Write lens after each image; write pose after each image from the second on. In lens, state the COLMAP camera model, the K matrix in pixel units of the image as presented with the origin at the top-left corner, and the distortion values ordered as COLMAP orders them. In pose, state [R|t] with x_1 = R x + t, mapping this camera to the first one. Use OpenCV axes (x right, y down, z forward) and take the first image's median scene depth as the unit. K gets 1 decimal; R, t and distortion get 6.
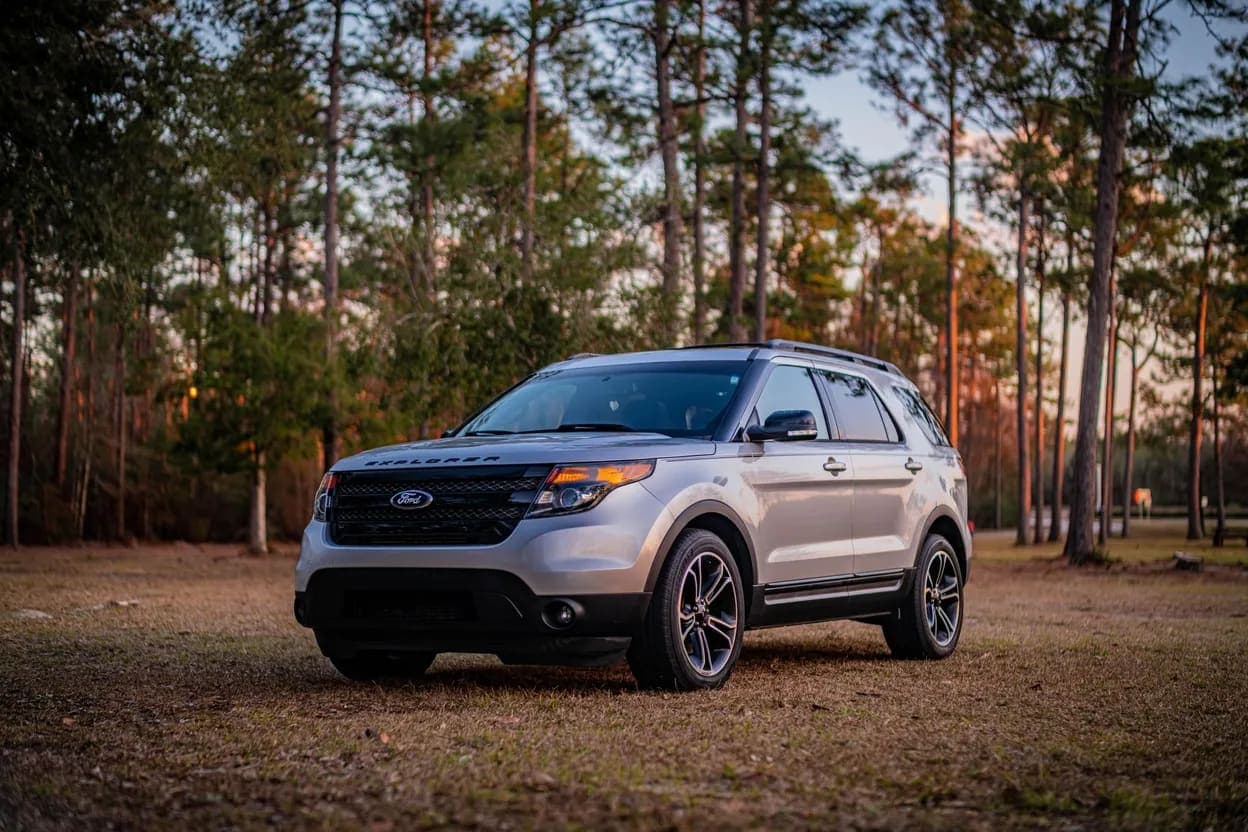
lens RADIAL K [[1797.0, 0, 624.0], [0, 1797.0, 416.0], [0, 0, 1]] dist [-0.017675, -0.070428]
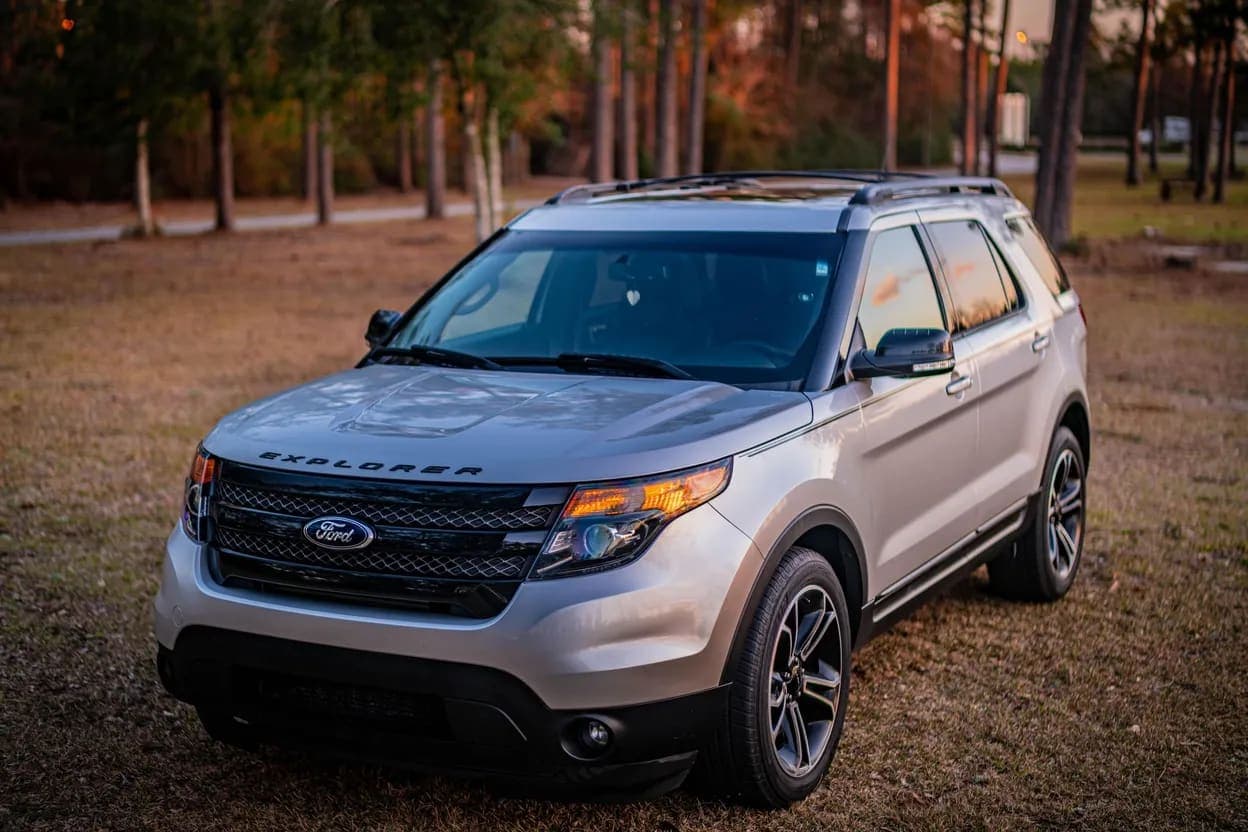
lens RADIAL K [[1846.3, 0, 624.0], [0, 1846.3, 416.0], [0, 0, 1]] dist [-0.030812, -0.050839]
pose [[0.998722, -0.010304, 0.049484, -0.048157], [0.000154, 0.979616, 0.200880, -0.111280], [-0.050545, -0.200615, 0.978365, 0.361414]]
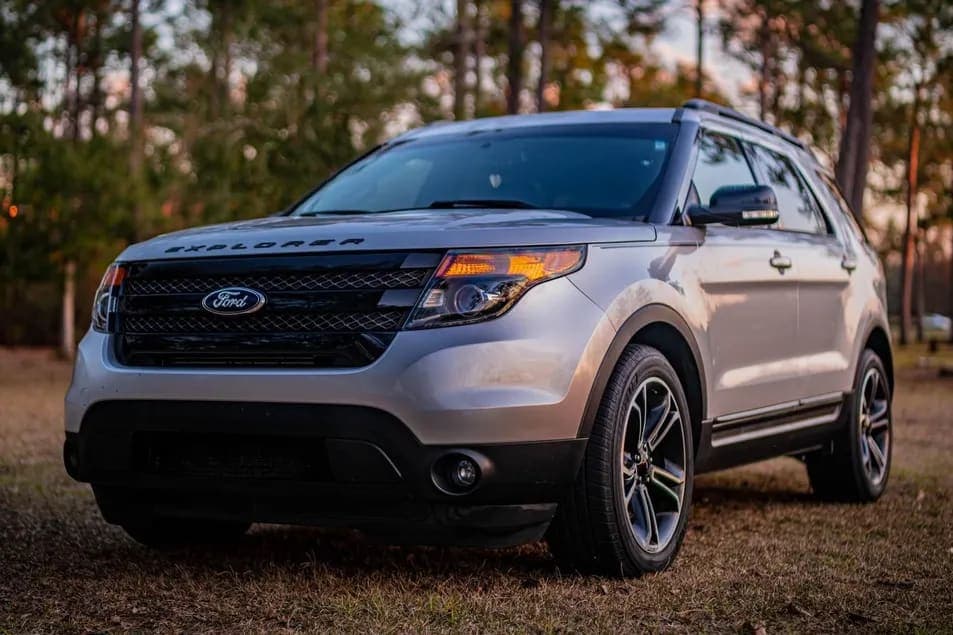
lens RADIAL K [[1566.7, 0, 475.8], [0, 1566.7, 265.2], [0, 0, 1]] dist [-0.026714, 0.064815]
pose [[0.998665, 0.005273, 0.051394, -0.053174], [-0.006191, 0.999824, 0.017712, 0.020350], [-0.051291, -0.018007, 0.998521, 0.375090]]
